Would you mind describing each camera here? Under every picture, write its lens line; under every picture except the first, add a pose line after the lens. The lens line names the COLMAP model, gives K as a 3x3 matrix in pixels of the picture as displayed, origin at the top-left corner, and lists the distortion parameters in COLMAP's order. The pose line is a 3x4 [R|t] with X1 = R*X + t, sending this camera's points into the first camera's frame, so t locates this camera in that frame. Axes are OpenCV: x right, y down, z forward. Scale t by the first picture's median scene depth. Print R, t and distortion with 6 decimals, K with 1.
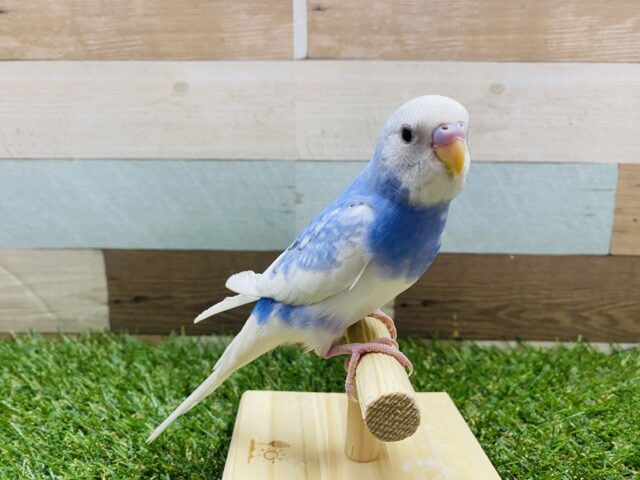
lens RADIAL K [[389.8, 0, 320.0], [0, 389.8, 240.0], [0, 0, 1]] dist [0.000646, 0.000980]
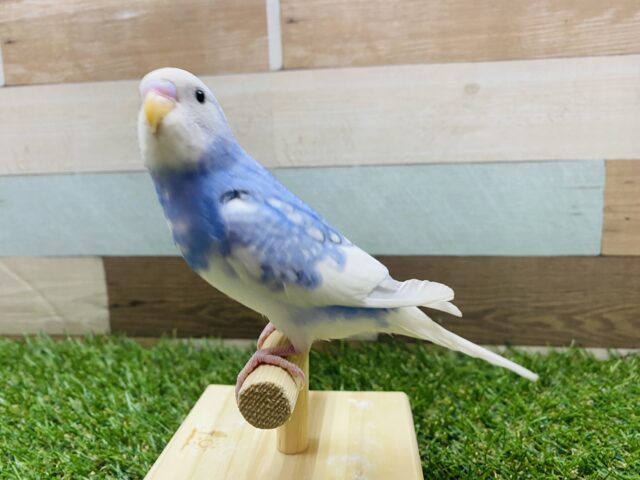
lens RADIAL K [[389.8, 0, 320.0], [0, 389.8, 240.0], [0, 0, 1]] dist [0.000646, 0.000980]
pose [[0.995892, -0.016330, -0.089065, 0.143636], [0.014464, 0.999663, -0.021555, 0.011057], [0.089386, 0.020178, 0.995793, -0.013434]]
